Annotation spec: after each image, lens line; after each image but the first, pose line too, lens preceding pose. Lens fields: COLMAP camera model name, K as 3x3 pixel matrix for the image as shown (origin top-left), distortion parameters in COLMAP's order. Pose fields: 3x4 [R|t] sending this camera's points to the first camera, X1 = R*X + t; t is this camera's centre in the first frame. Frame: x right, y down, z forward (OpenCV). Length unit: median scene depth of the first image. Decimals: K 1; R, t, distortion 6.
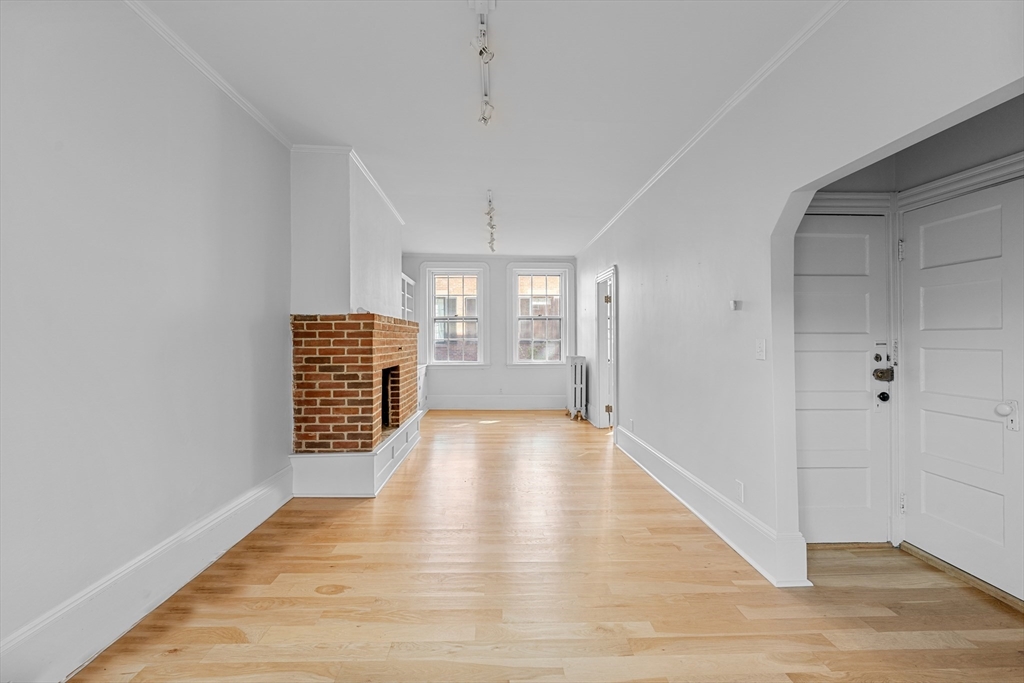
lens RADIAL K [[421.3, 0, 505.1], [0, 421.3, 339.4], [0, 0, 1]] dist [0.003126, -0.001567]
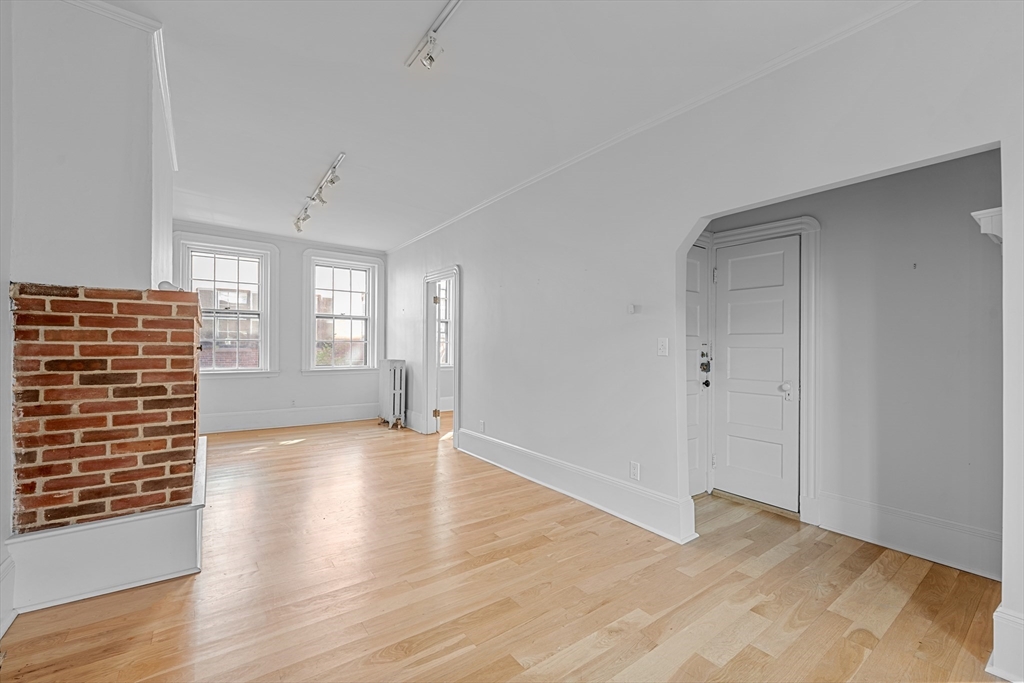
lens RADIAL K [[421.3, 0, 511.2], [0, 421.3, 346.7], [0, 0, 1]] dist [0.003126, -0.001567]
pose [[0.825953, 0.008014, 0.563682, -0.279089], [-0.009477, 0.999955, -0.000331, 0.018702], [-0.563660, -0.005068, 0.825992, 0.182339]]
